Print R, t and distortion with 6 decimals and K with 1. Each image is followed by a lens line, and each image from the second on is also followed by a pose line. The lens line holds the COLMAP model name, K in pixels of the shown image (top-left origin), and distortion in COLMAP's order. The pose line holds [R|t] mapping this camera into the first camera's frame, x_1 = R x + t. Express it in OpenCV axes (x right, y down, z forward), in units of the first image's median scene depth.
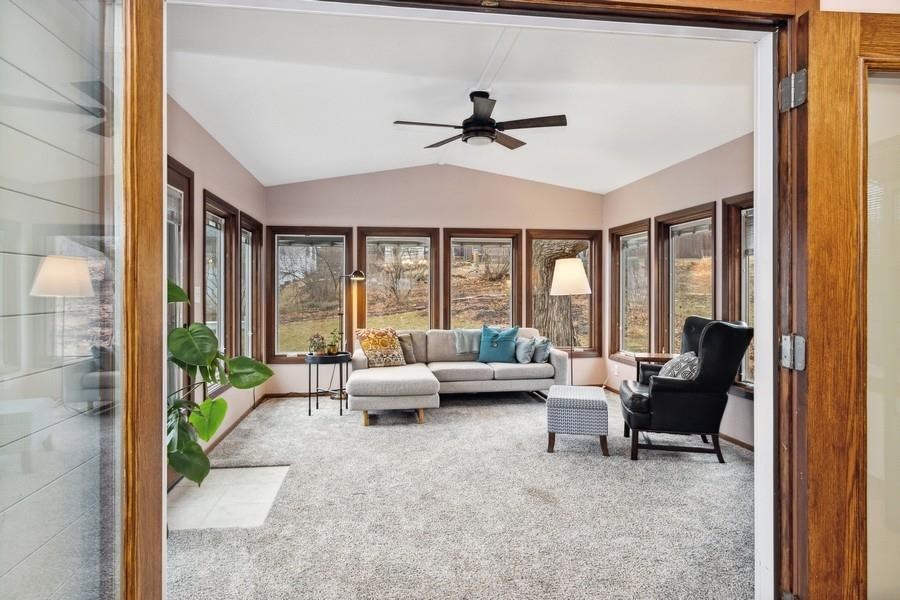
lens RADIAL K [[532.3, 0, 449.5], [0, 532.3, 290.9], [0, 0, 1]] dist [-0.001024, -0.000223]
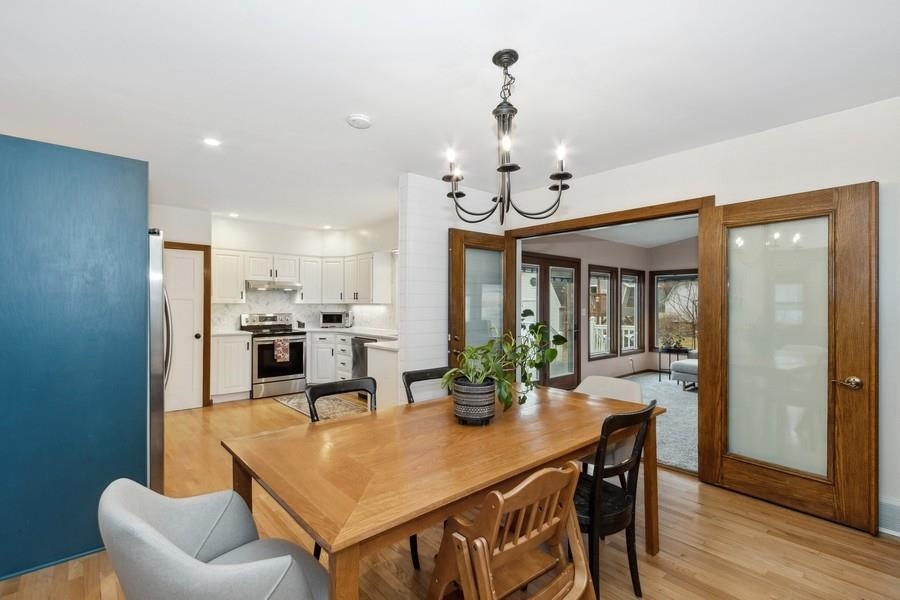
lens RADIAL K [[416.6, 0, 450.0], [0, 416.6, 300.0], [0, 0, 1]] dist [0.001840, 0.000121]
pose [[0.552429, -0.003959, -0.833551, 0.447428], [-0.002919, 0.999973, -0.006684, -0.019481], [0.833555, 0.006126, 0.552402, -0.292162]]
